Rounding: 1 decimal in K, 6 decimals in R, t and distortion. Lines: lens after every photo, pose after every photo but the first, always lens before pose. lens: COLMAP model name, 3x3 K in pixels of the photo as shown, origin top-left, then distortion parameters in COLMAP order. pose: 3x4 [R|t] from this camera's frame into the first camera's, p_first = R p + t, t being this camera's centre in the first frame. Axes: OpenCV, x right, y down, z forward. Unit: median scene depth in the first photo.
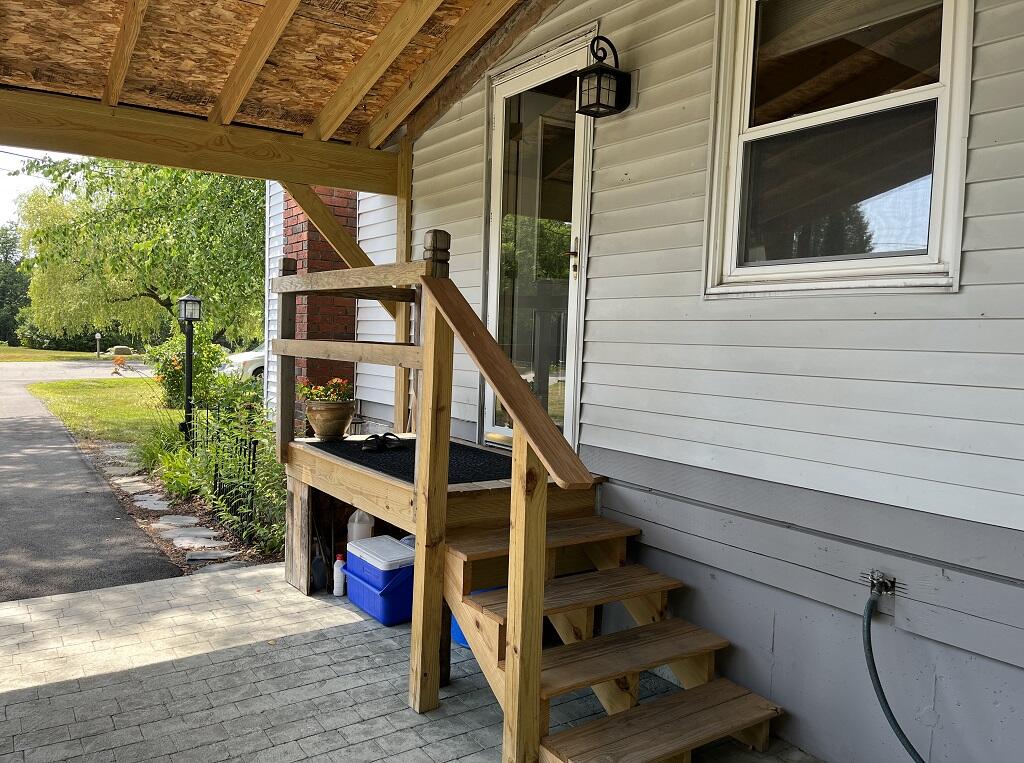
lens RADIAL K [[780.5, 0, 507.2], [0, 780.5, 388.1], [0, 0, 1]] dist [0.067818, -0.102656]
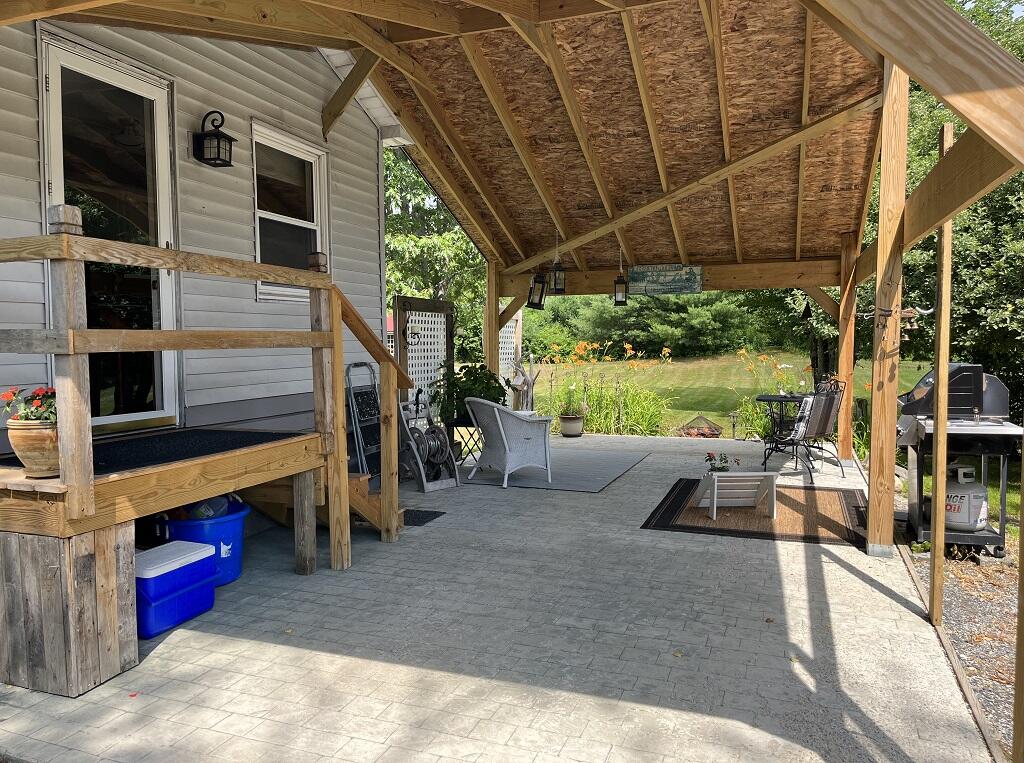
lens RADIAL K [[780.5, 0, 507.2], [0, 780.5, 388.1], [0, 0, 1]] dist [0.067818, -0.102656]
pose [[-0.584557, -0.066453, 0.808627, -1.370424], [0.057110, 0.990798, 0.122709, -0.095593], [-0.809341, 0.117911, -0.575382, 1.449619]]
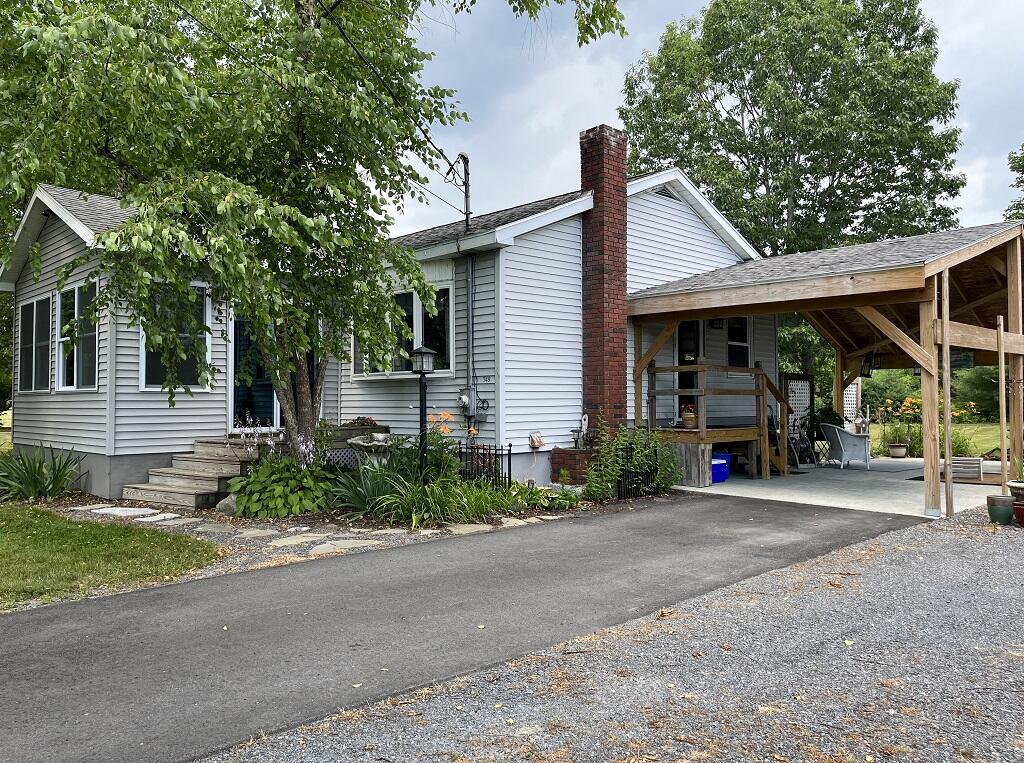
lens RADIAL K [[780.5, 0, 507.2], [0, 780.5, 388.1], [0, 0, 1]] dist [0.067818, -0.102656]
pose [[-0.173150, 0.000713, 0.984895, -3.645601], [0.075643, 0.997056, 0.012577, -0.193873], [-0.981986, 0.076678, -0.172694, 2.797553]]
